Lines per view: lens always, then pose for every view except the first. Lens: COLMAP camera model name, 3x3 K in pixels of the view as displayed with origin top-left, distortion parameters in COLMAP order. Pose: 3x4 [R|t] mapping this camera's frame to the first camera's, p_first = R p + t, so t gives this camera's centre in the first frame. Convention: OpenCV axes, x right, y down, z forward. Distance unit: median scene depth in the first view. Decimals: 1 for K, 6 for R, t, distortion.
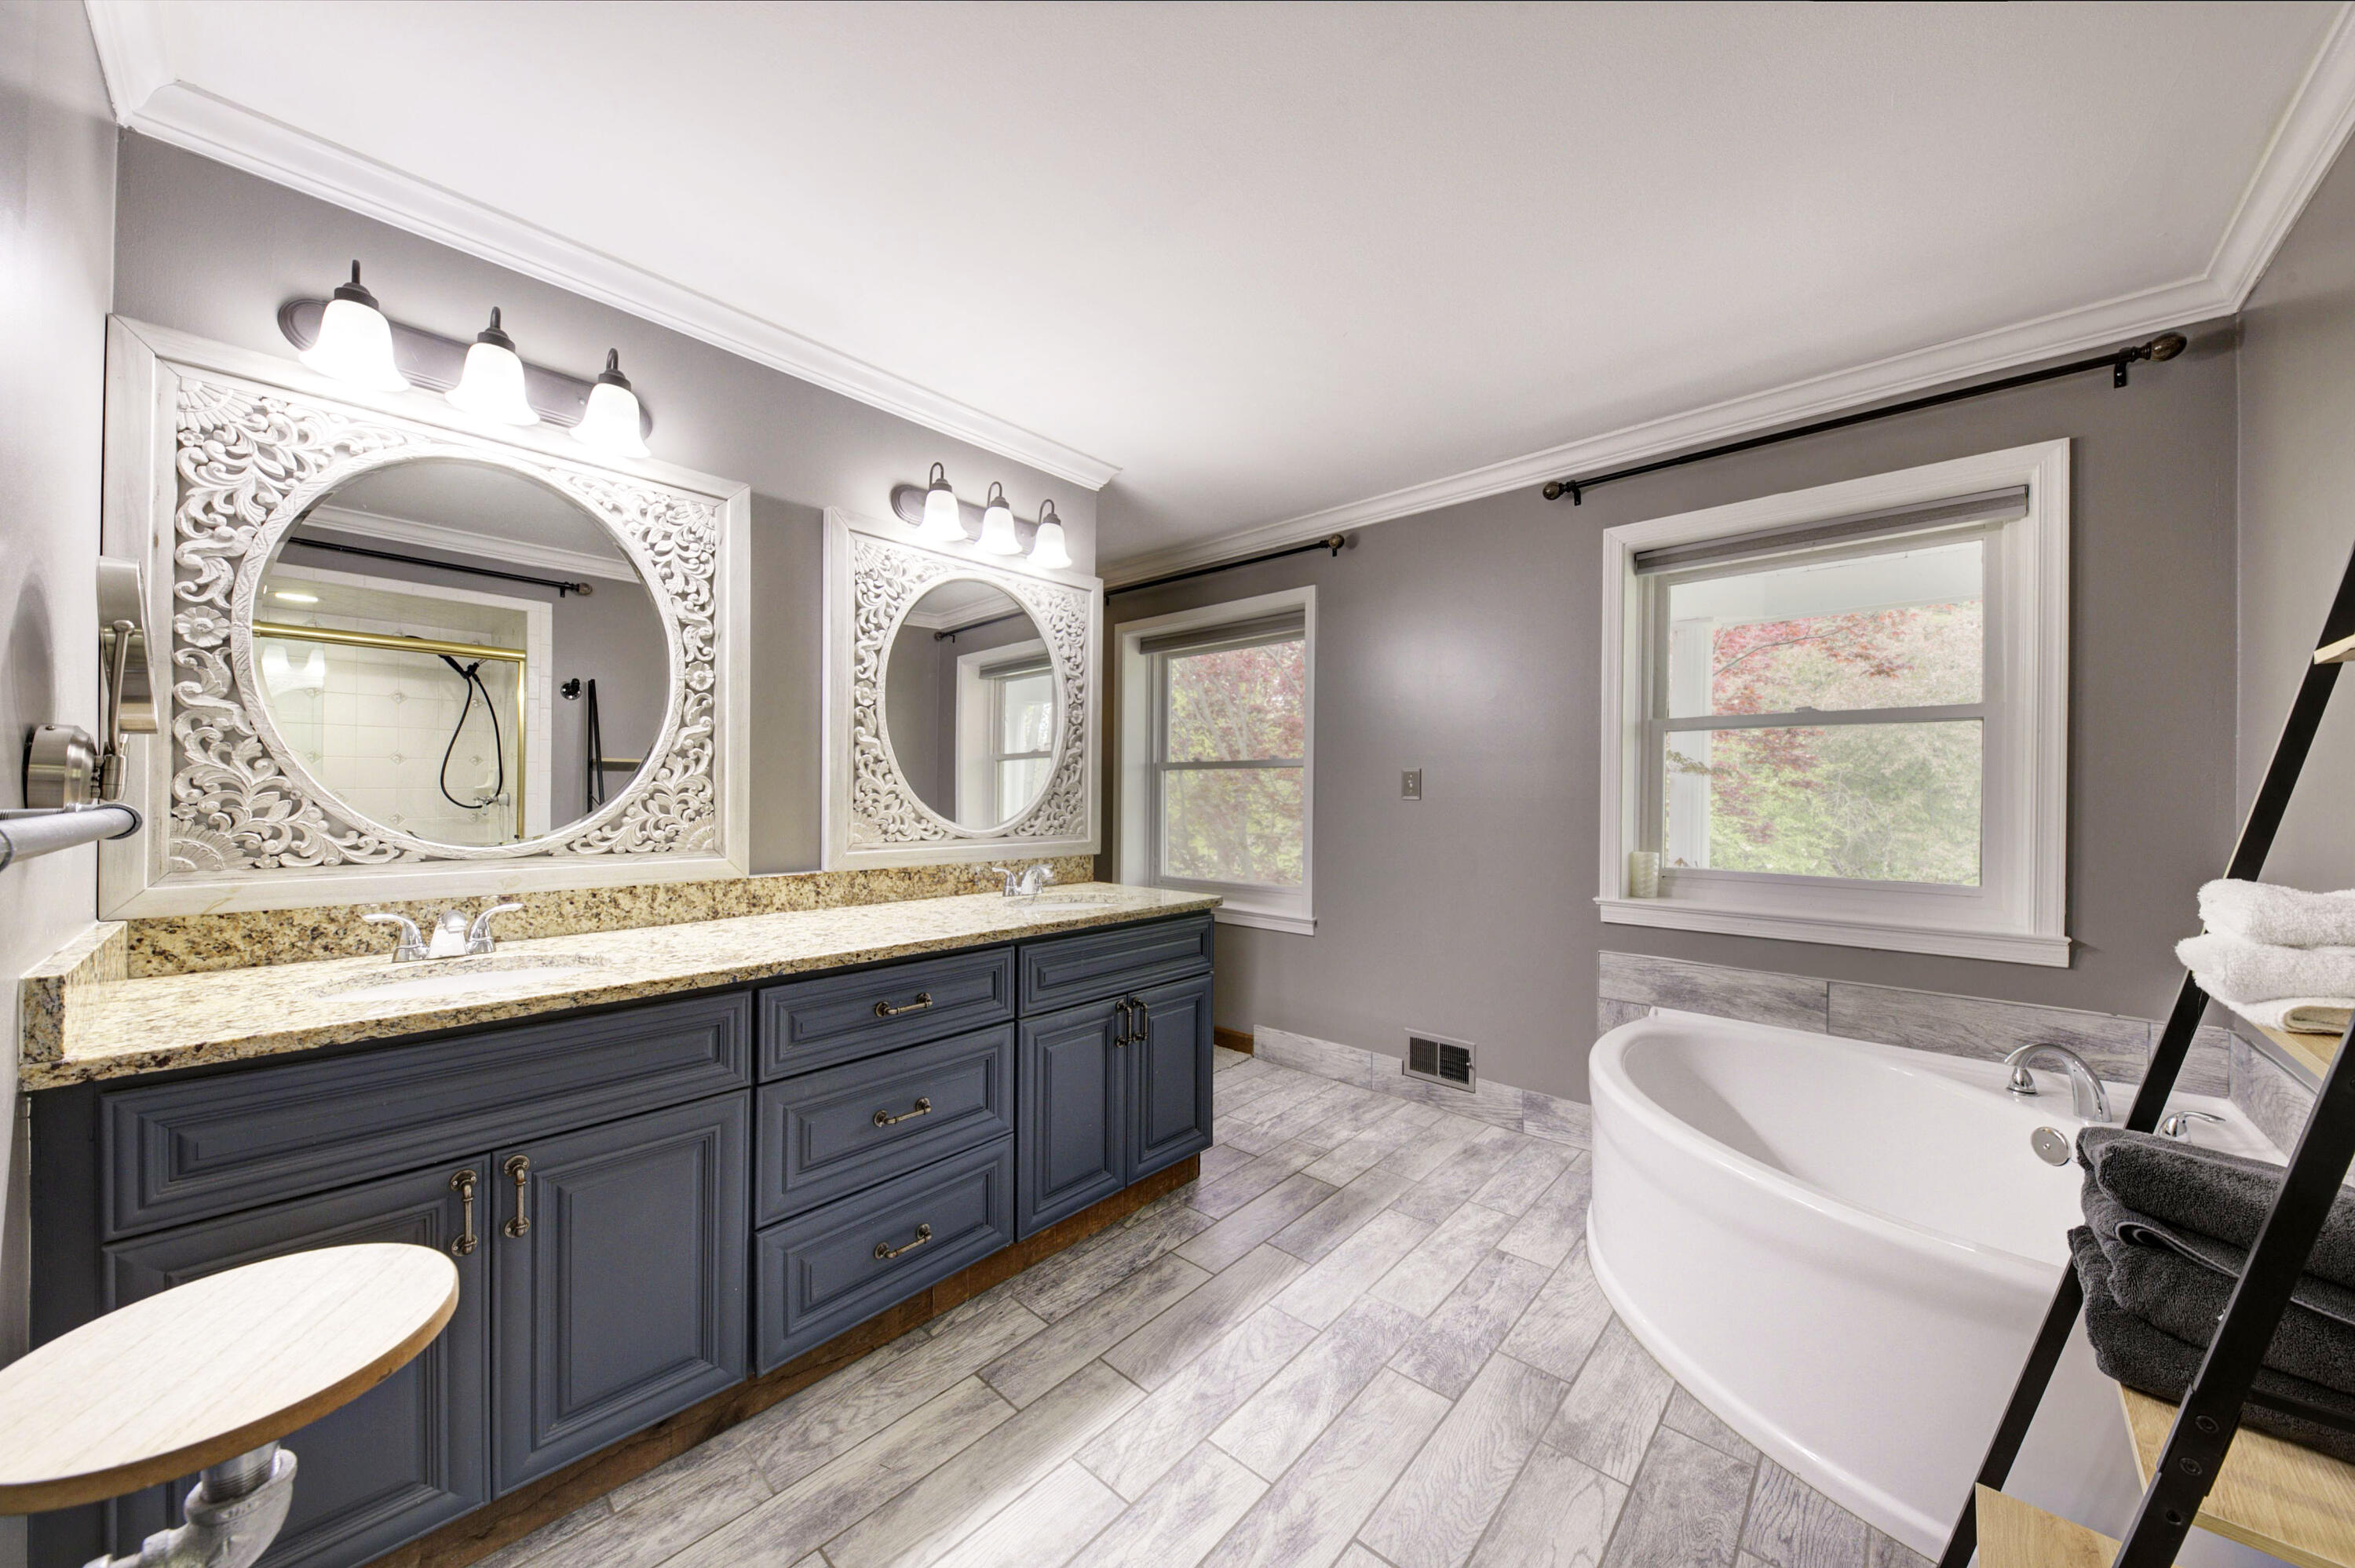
lens RADIAL K [[817.1, 0, 1178.2], [0, 817.1, 791.2], [0, 0, 1]] dist [0.011826, -0.007510]
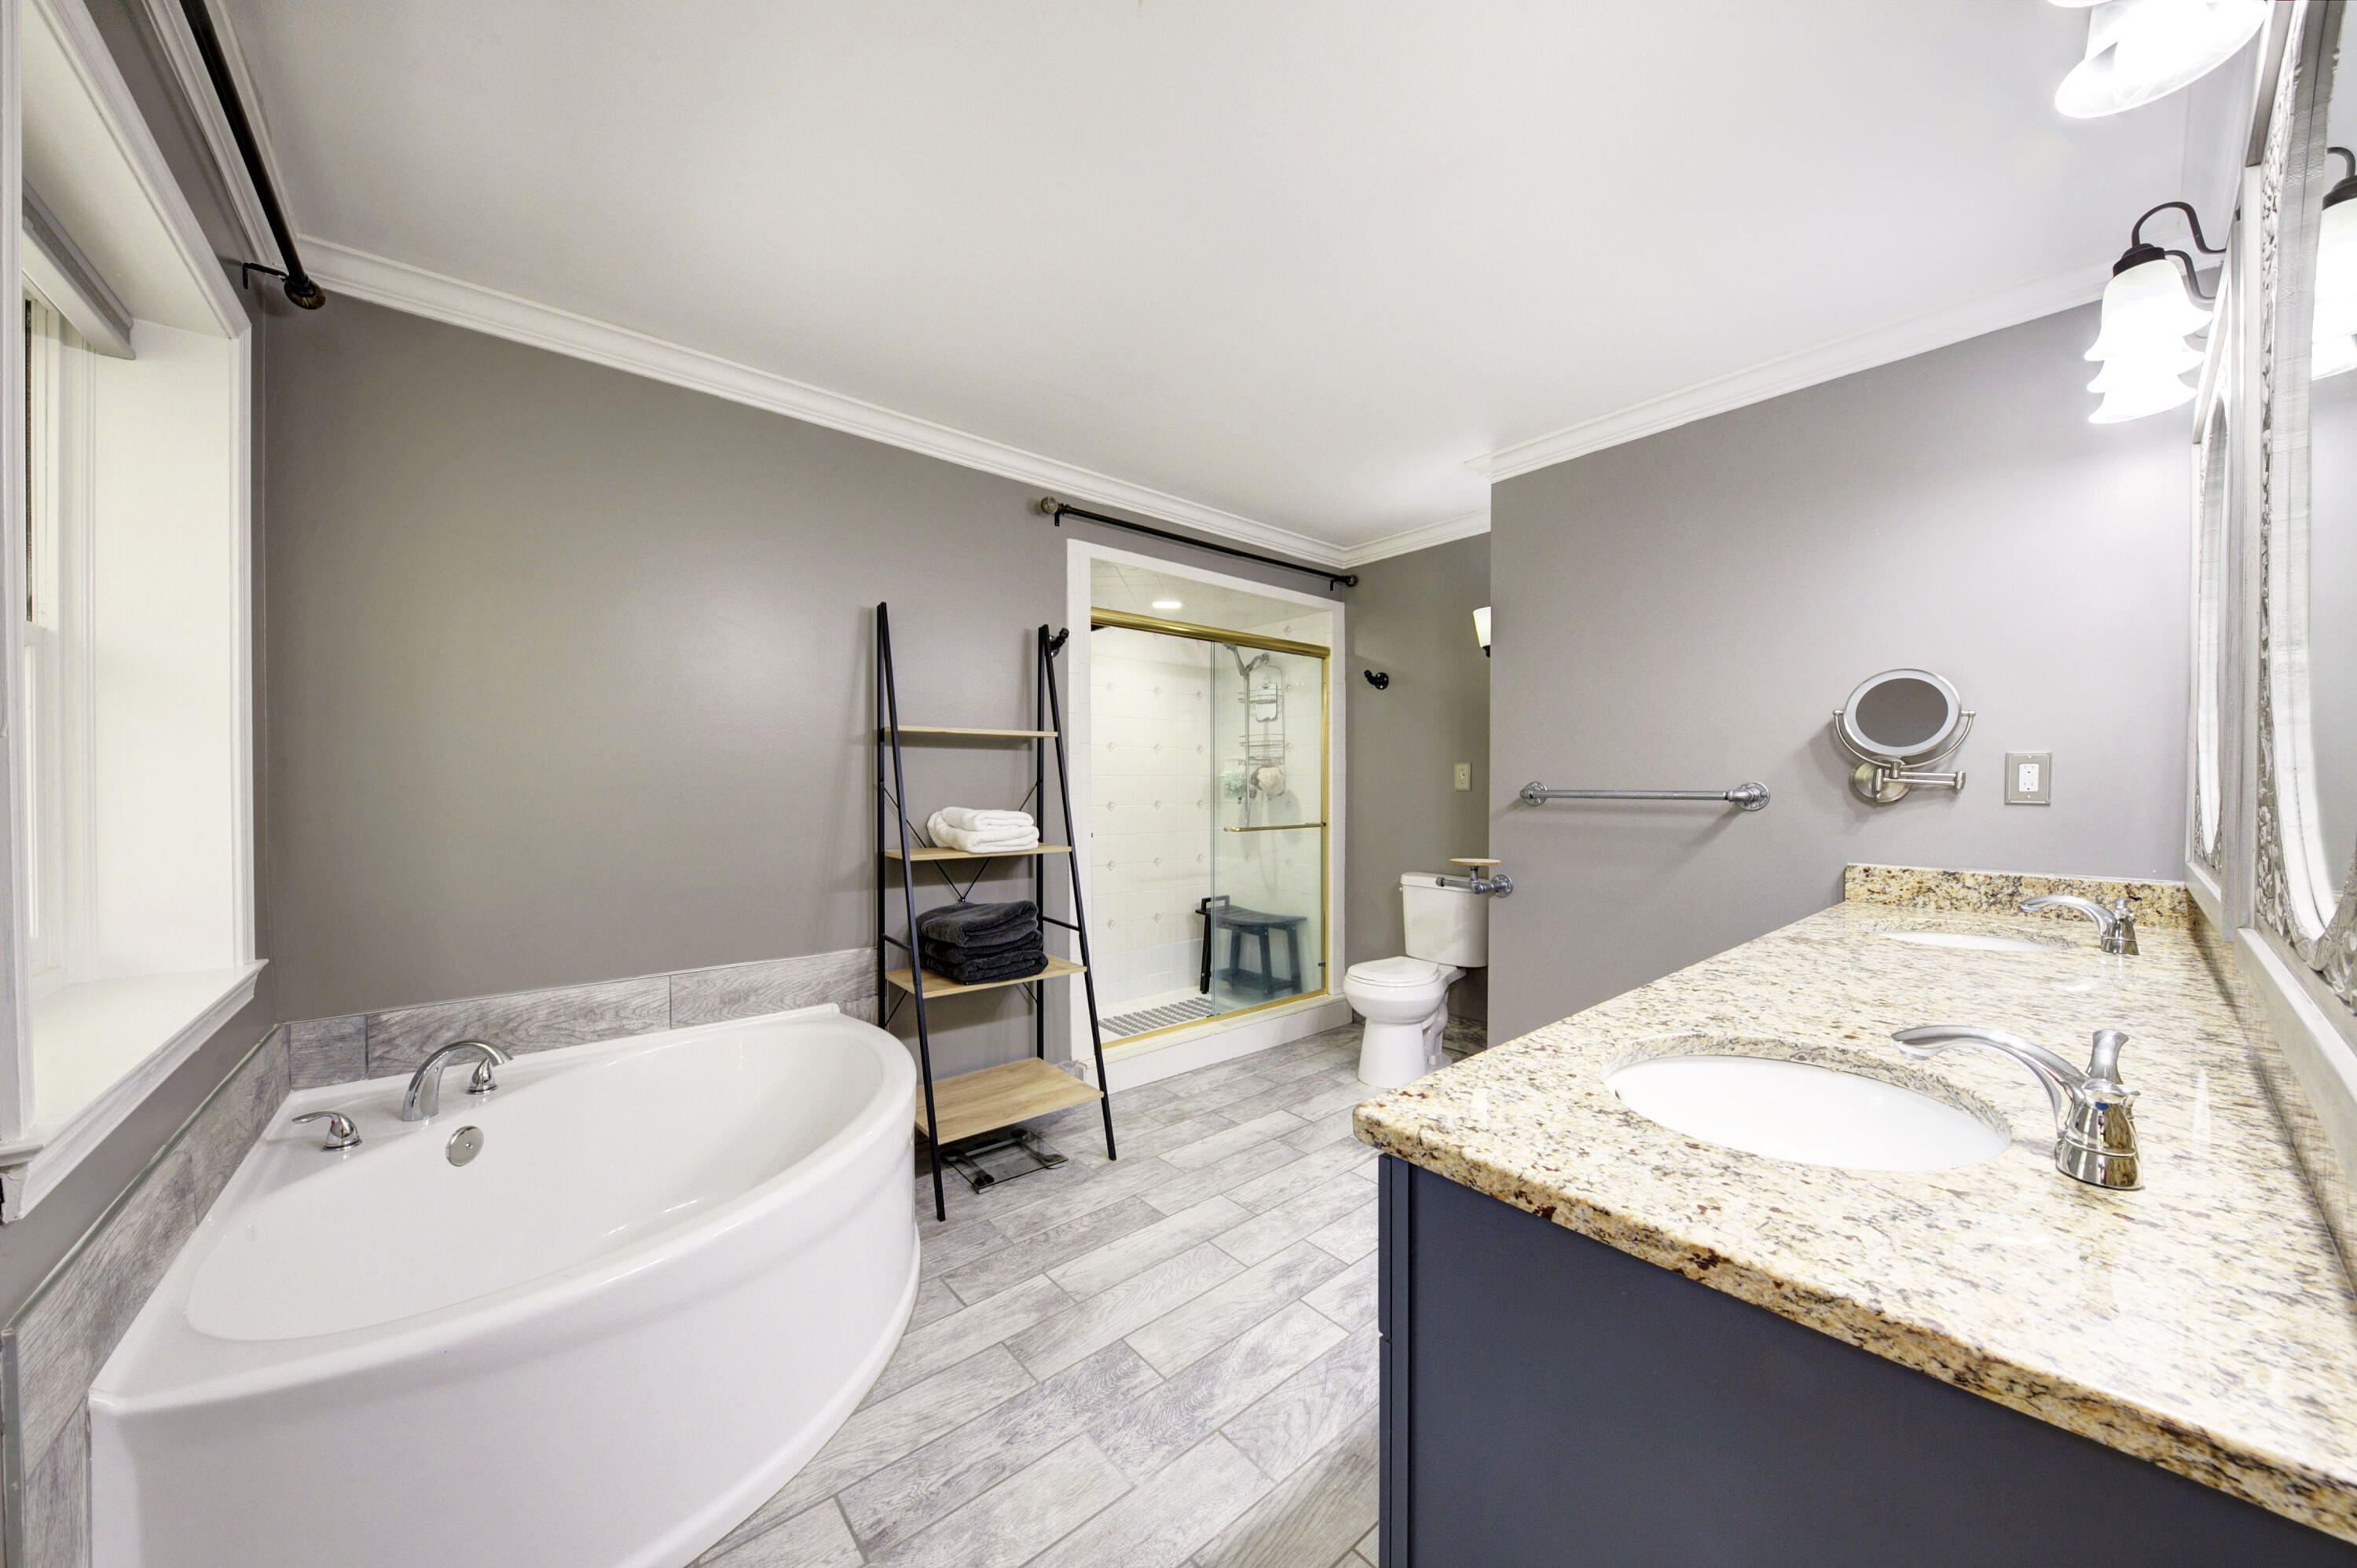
lens RADIAL K [[805.4, 0, 1177.4], [0, 805.4, 794.0], [0, 0, 1]] dist [0.012489, -0.008657]
pose [[-0.991897, -0.006095, 0.126895, 0.111039], [-0.005091, 0.999953, 0.008235, 0.007045], [-0.126939, 0.007522, -0.991882, 1.742405]]
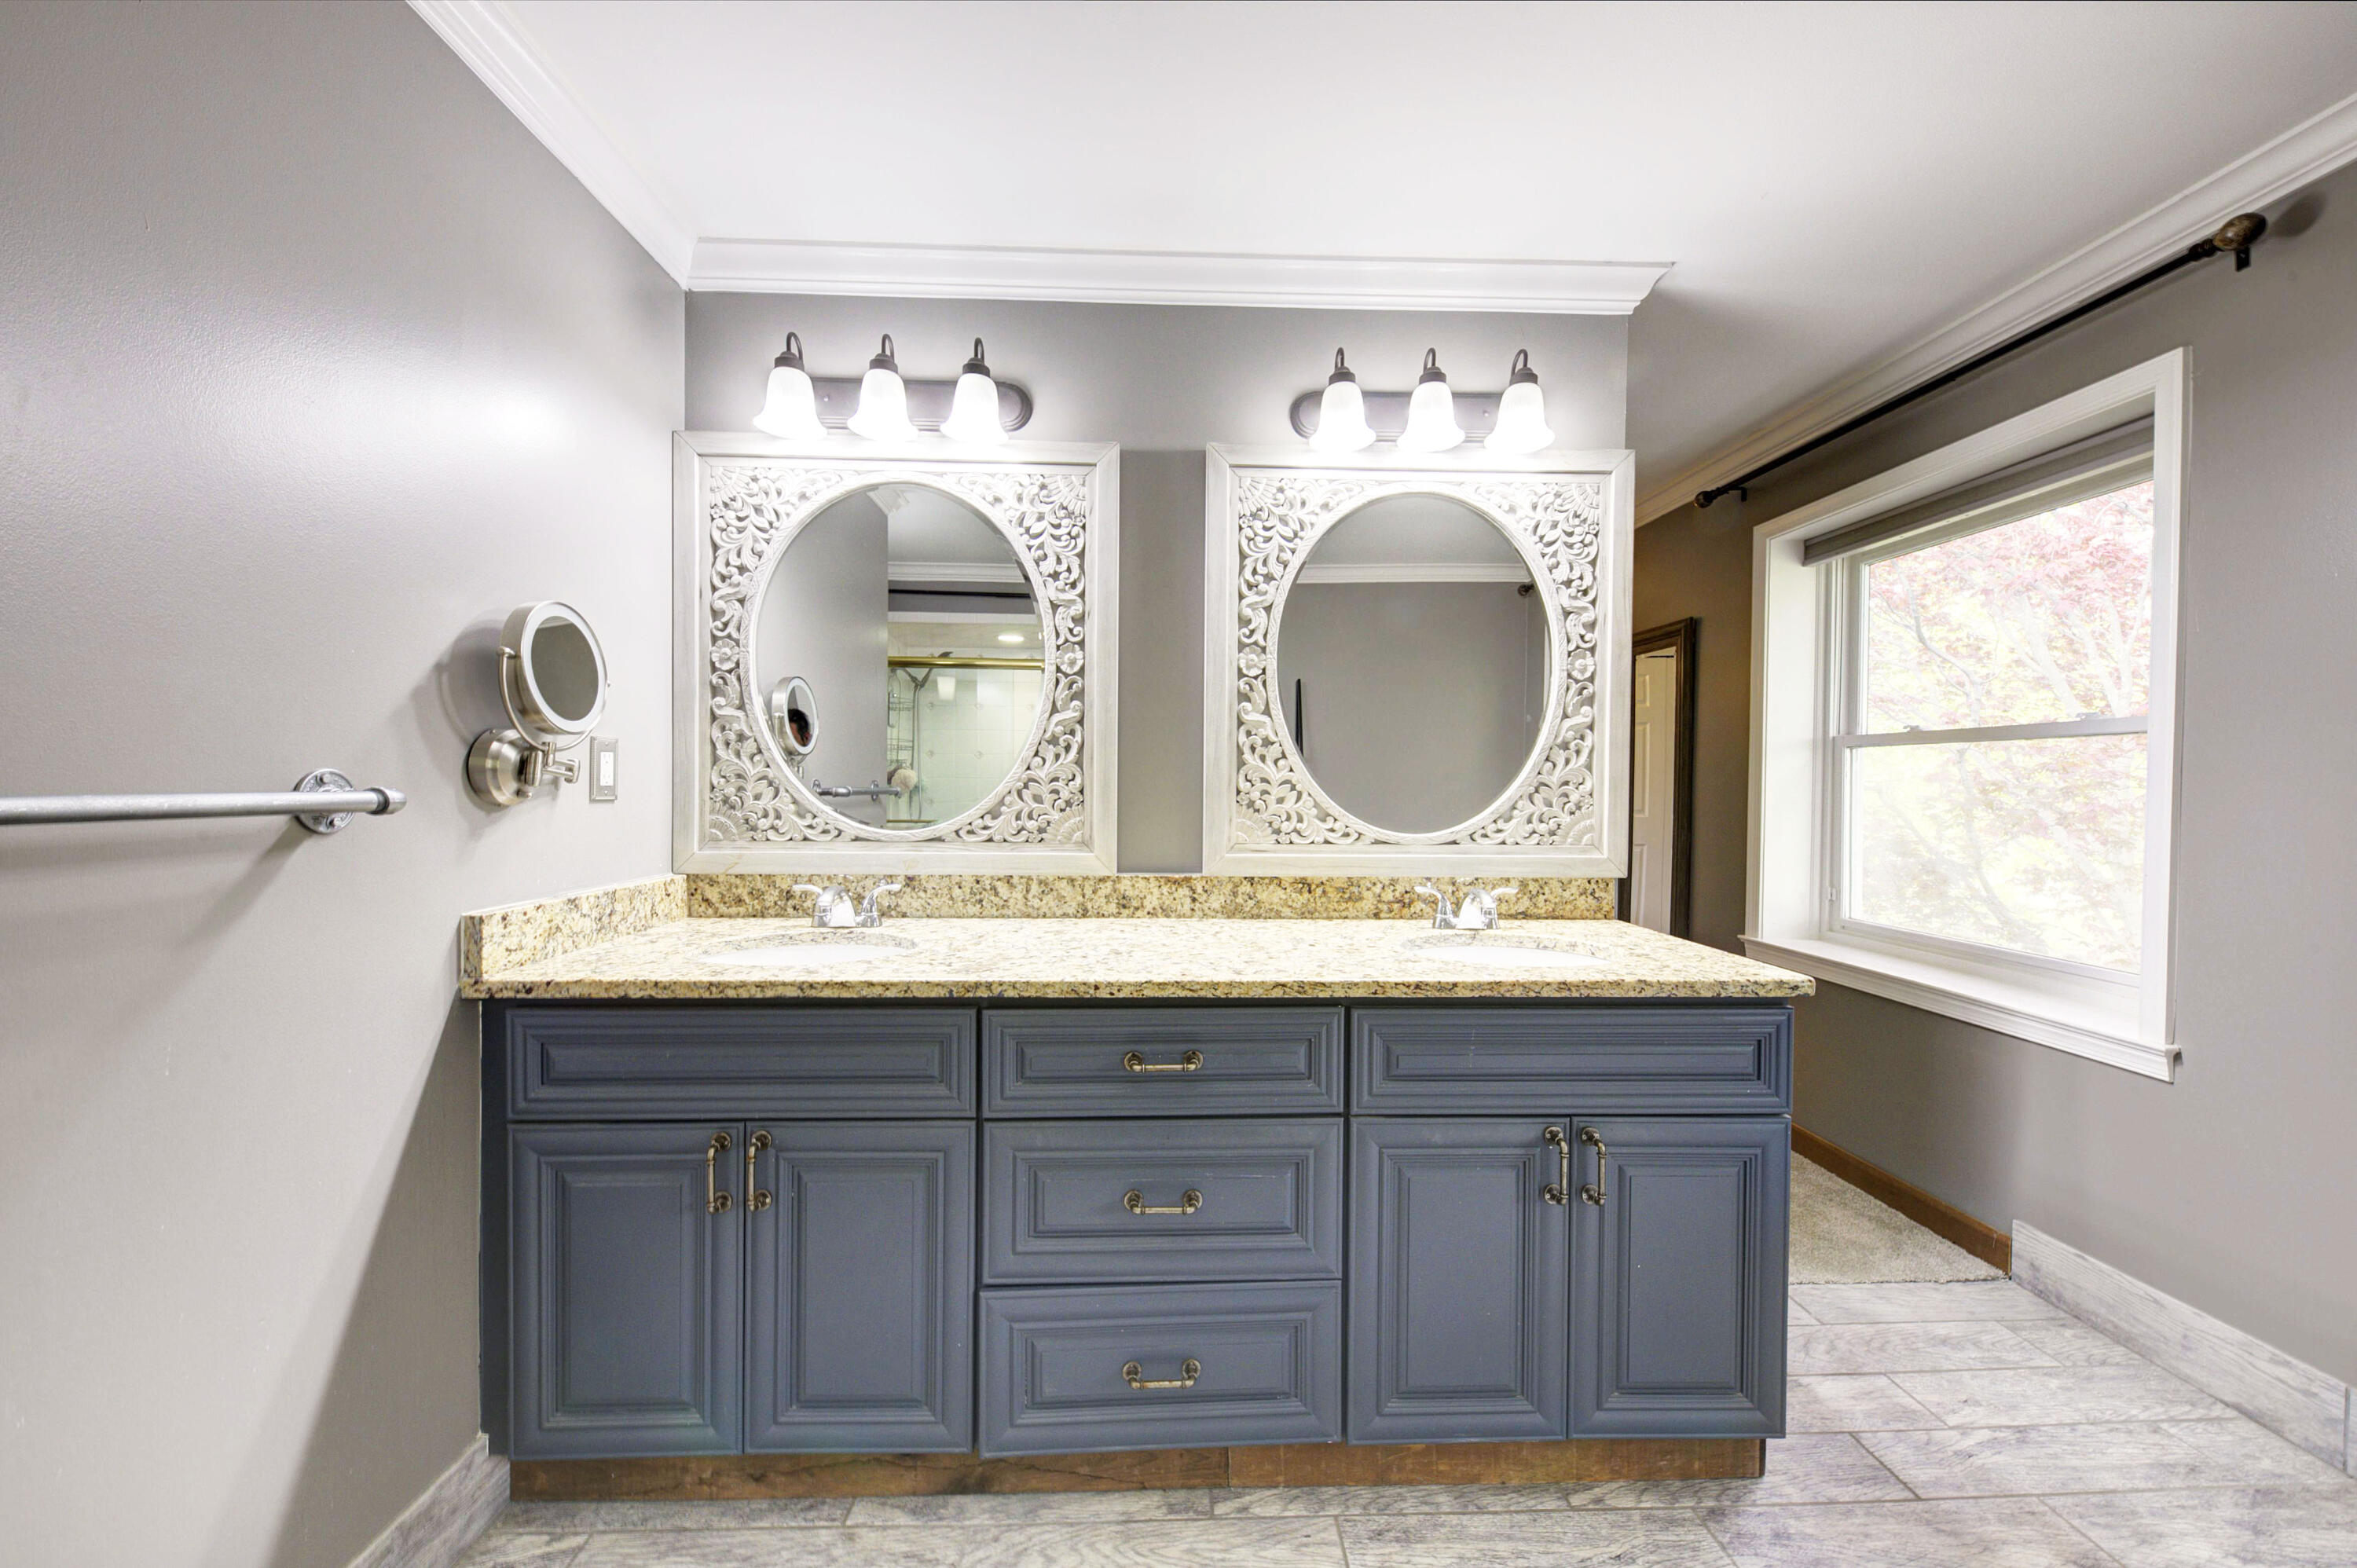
lens RADIAL K [[857.7, 0, 1171.0], [0, 857.7, 789.4], [0, 0, 1]] dist [0.007427, -0.004740]
pose [[0.692801, 0.005526, -0.721108, 0.218510], [-0.000929, 0.999977, 0.006770, 0.003740], [0.721128, -0.004020, 0.692790, 0.412143]]
